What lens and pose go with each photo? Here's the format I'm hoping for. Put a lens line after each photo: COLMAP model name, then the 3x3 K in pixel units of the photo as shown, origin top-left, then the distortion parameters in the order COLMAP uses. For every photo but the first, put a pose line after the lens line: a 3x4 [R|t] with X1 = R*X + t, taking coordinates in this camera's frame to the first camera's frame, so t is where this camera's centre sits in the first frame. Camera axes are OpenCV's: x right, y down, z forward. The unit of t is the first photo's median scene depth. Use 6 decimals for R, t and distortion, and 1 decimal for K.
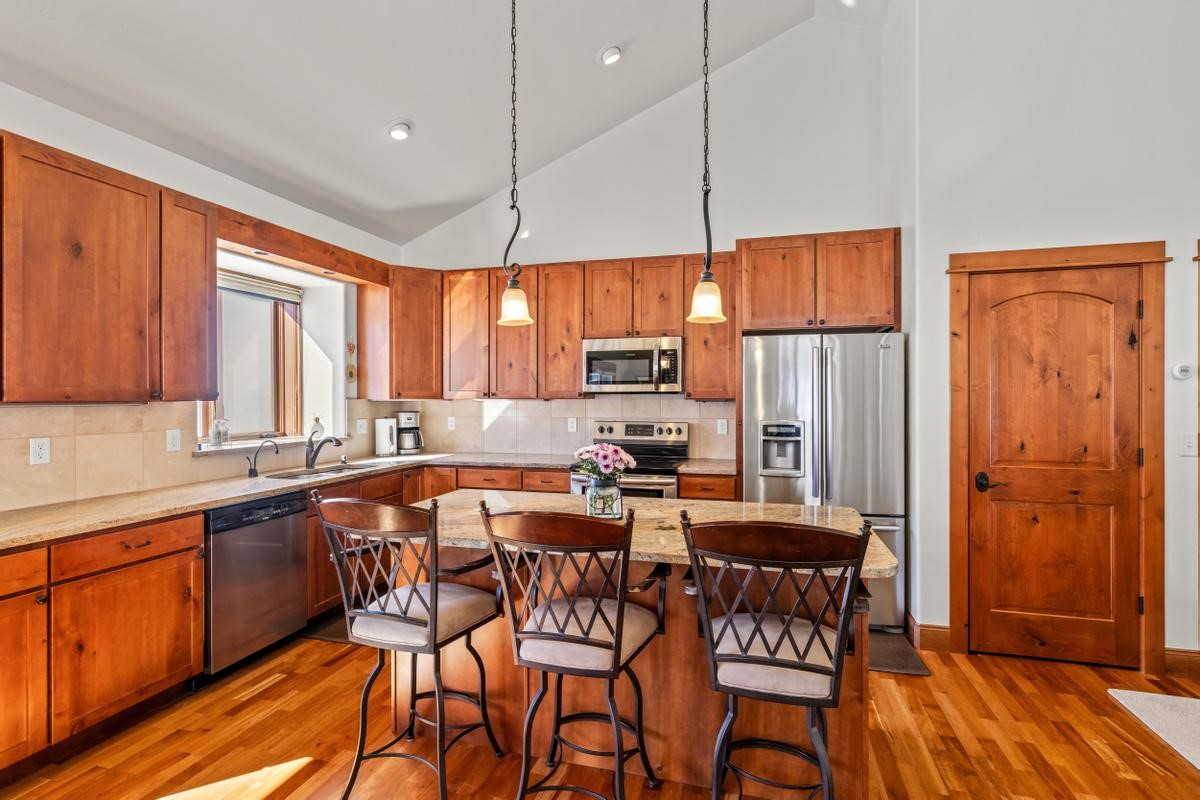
lens RADIAL K [[572.3, 0, 599.3], [0, 572.3, 397.4], [0, 0, 1]] dist [0.002713, -0.001186]
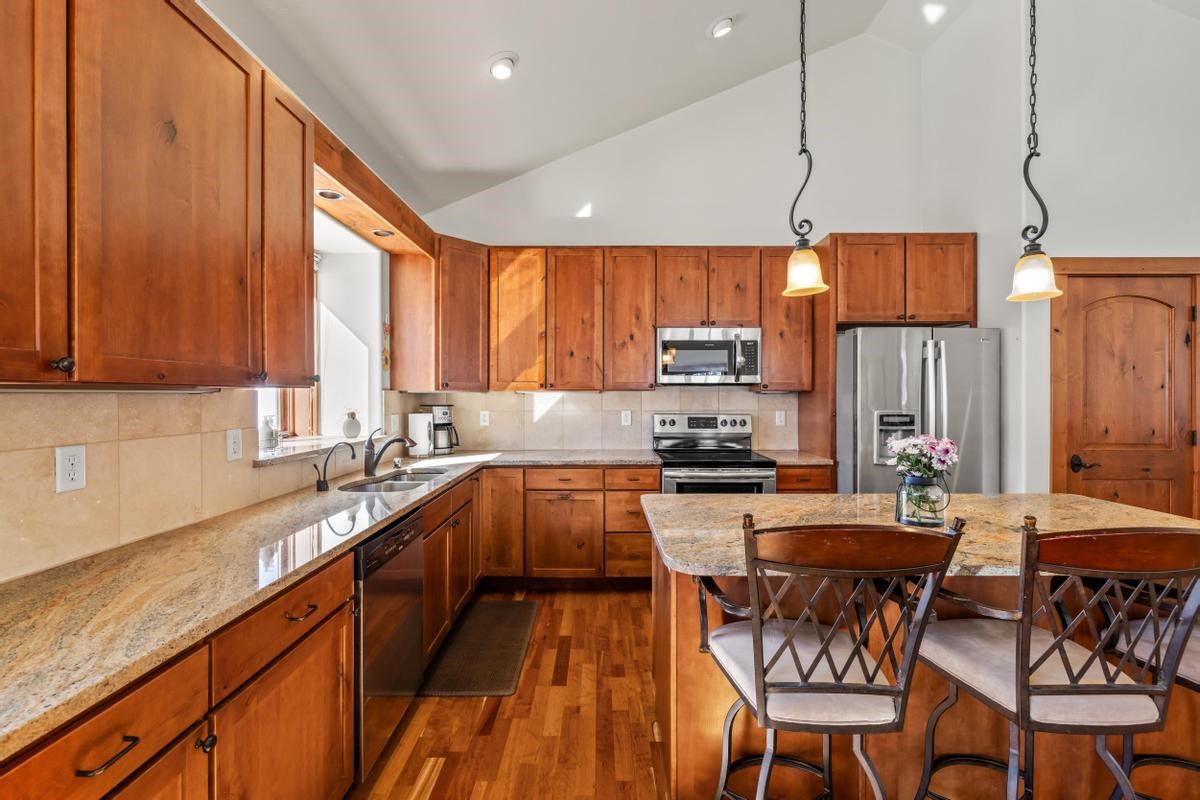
lens RADIAL K [[514.4, 0, 597.2], [0, 514.4, 395.9], [0, 0, 1]] dist [-0.001009, -0.001404]
pose [[0.963285, 0.000237, 0.268479, -0.434247], [-0.000524, 0.999999, 0.000996, 0.013132], [-0.268479, -0.001100, 0.963285, 0.250872]]
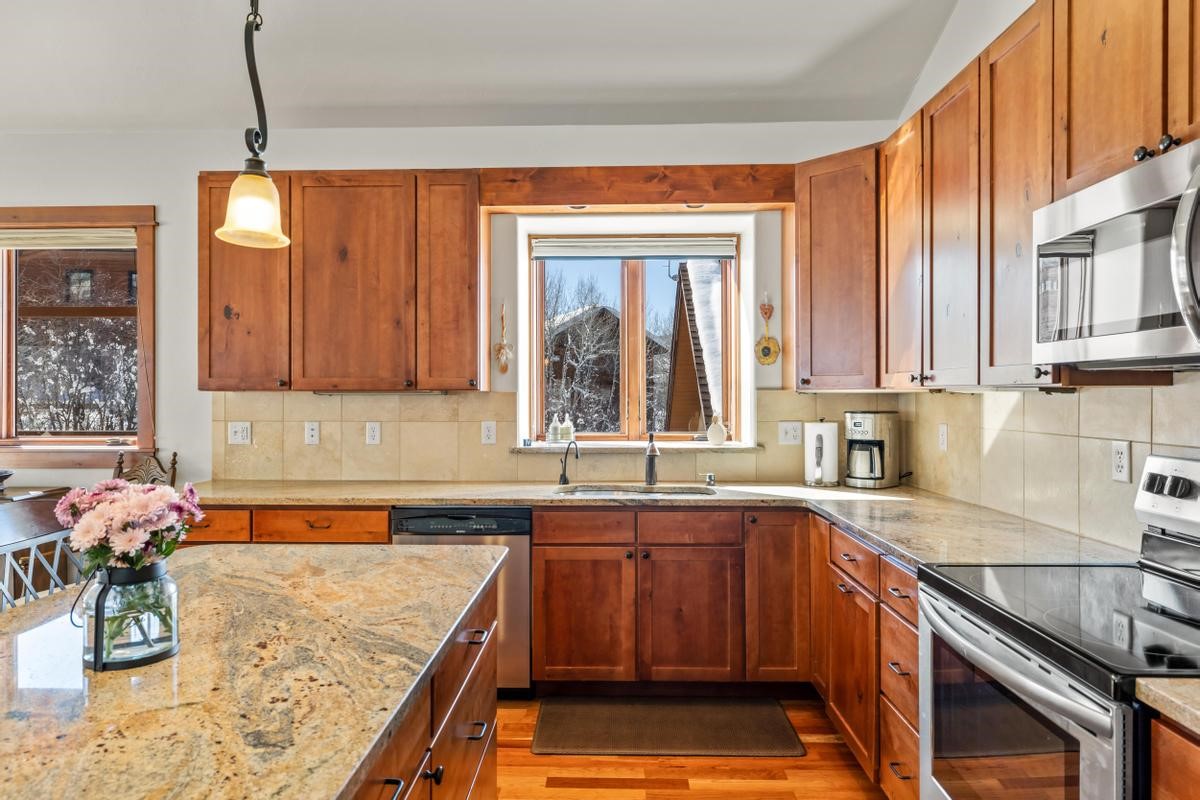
lens RADIAL K [[725.0, 0, 594.4], [0, 725.0, 393.9], [0, 0, 1]] dist [0.000386, -0.000866]
pose [[0.247444, 0.000293, -0.968902, 0.403371], [-0.000591, 1.000000, 0.000151, 0.009751], [0.968902, 0.000536, 0.247444, 0.780552]]
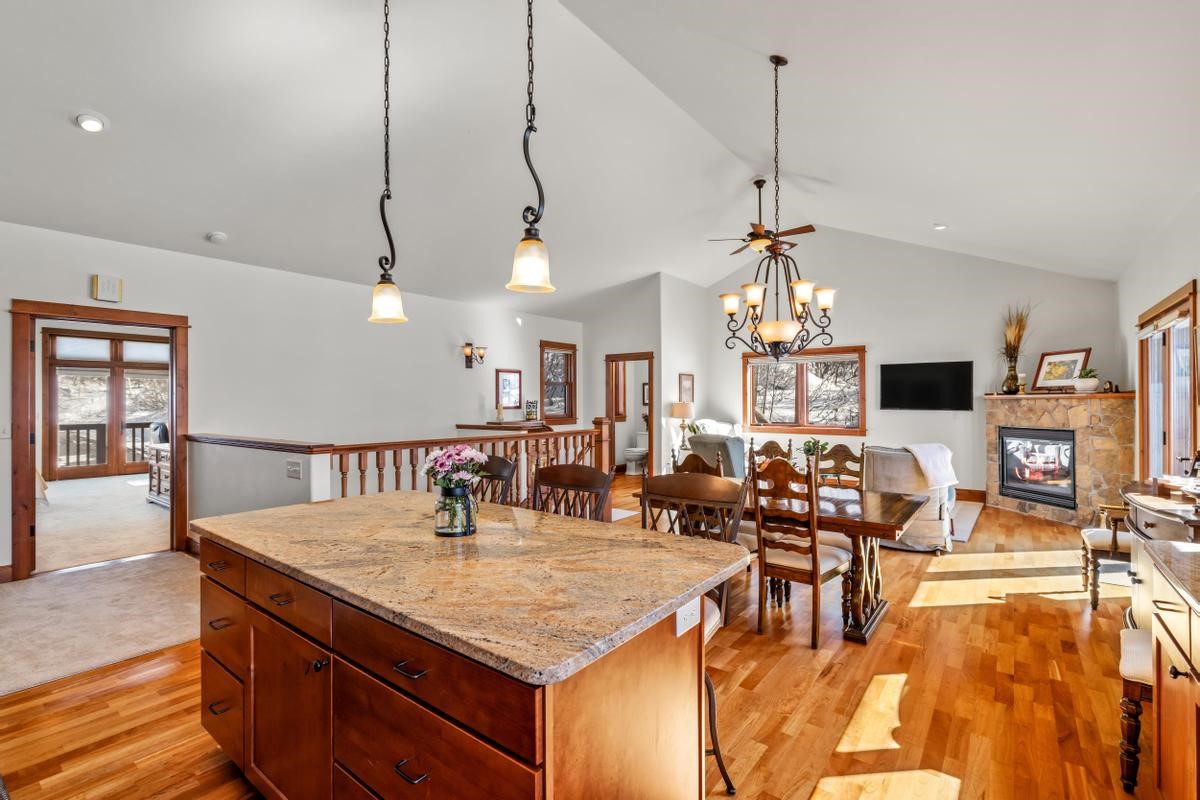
lens RADIAL K [[541.5, 0, 599.1], [0, 541.5, 397.6], [0, 0, 1]] dist [0.002104, 0.000529]
pose [[-0.926806, 0.008117, 0.375452, -0.335920], [0.006715, 0.999965, -0.005042, 0.005996], [-0.375479, -0.002152, -0.926828, 1.100011]]
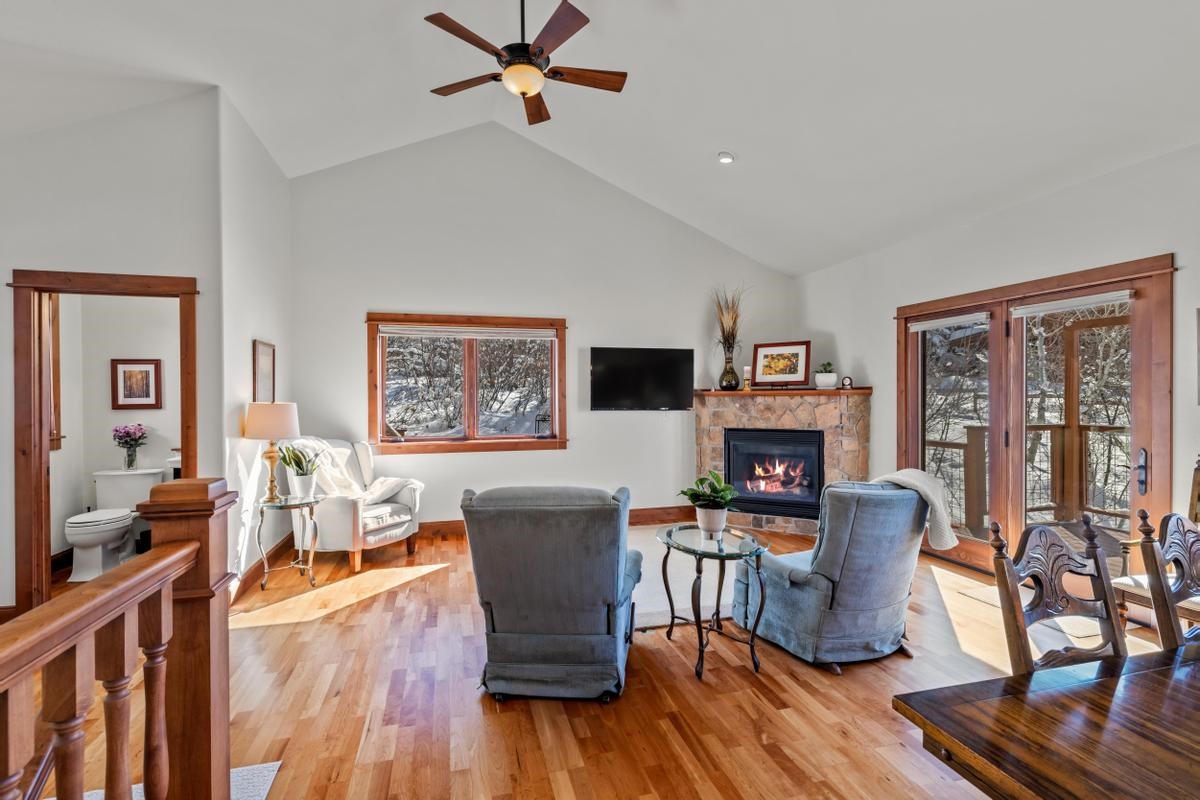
lens RADIAL K [[552.1, 0, 601.4], [0, 552.1, 398.1], [0, 0, 1]] dist [0.001456, -0.000335]
pose [[-0.857174, 0.009173, -0.514945, 0.235833], [0.006396, 0.999954, 0.007166, 0.003421], [0.514987, 0.002849, -0.857193, -0.004219]]
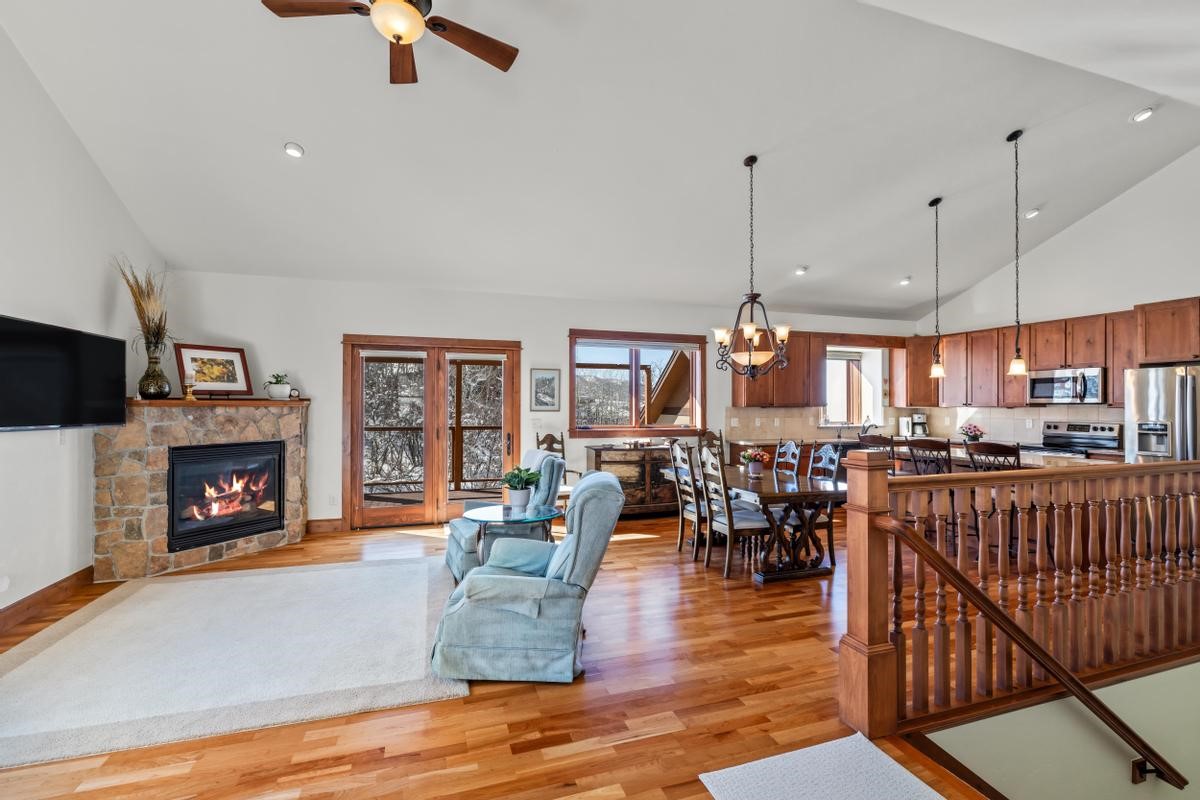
lens RADIAL K [[514.4, 0, 591.9], [0, 514.4, 399.1], [0, 0, 1]] dist [-0.001009, -0.001404]
pose [[0.557706, -0.007039, -0.830008, 0.616405], [-0.005179, 0.999915, -0.011960, 0.004062], [0.830022, 0.010969, 0.557623, -1.079645]]
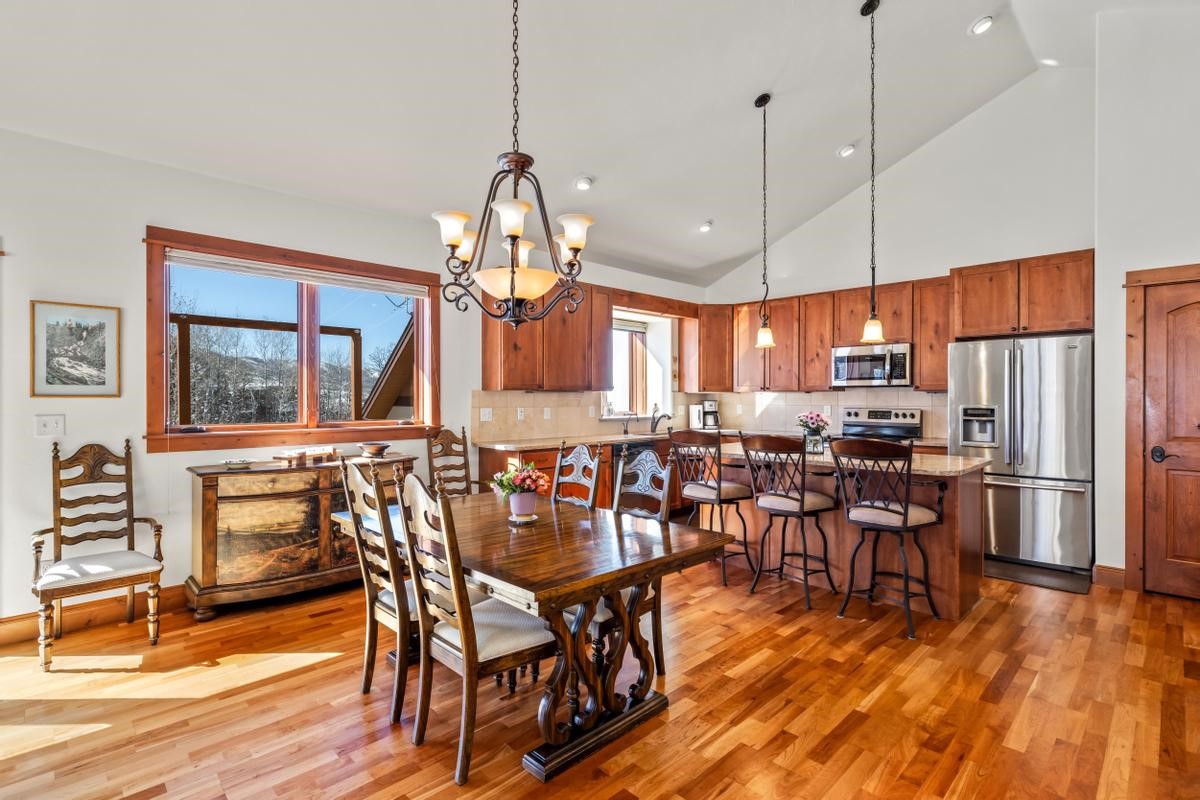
lens RADIAL K [[572.3, 0, 596.7], [0, 572.3, 397.4], [0, 0, 1]] dist [0.002713, -0.001186]
pose [[0.866135, 0.001546, -0.499807, 0.208362], [-0.002734, 0.999995, -0.001643, 0.026337], [0.499802, 0.002790, 0.866135, -0.589080]]
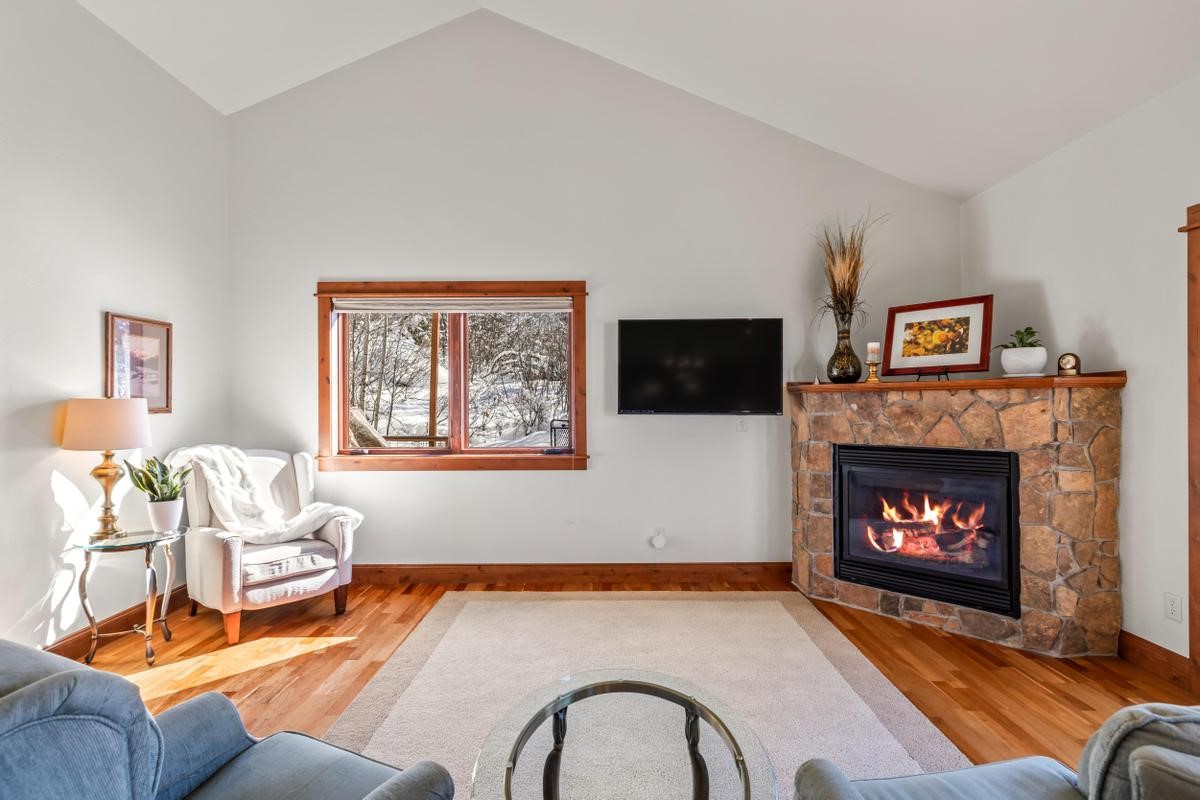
lens RADIAL K [[572.3, 0, 597.1], [0, 572.3, 401.0], [0, 0, 1]] dist [0.002713, -0.001186]
pose [[-0.964125, 0.006417, -0.265370, -0.230650], [0.006693, 0.999978, -0.000136, 0.025651], [0.265363, -0.001907, -0.964147, -0.328345]]
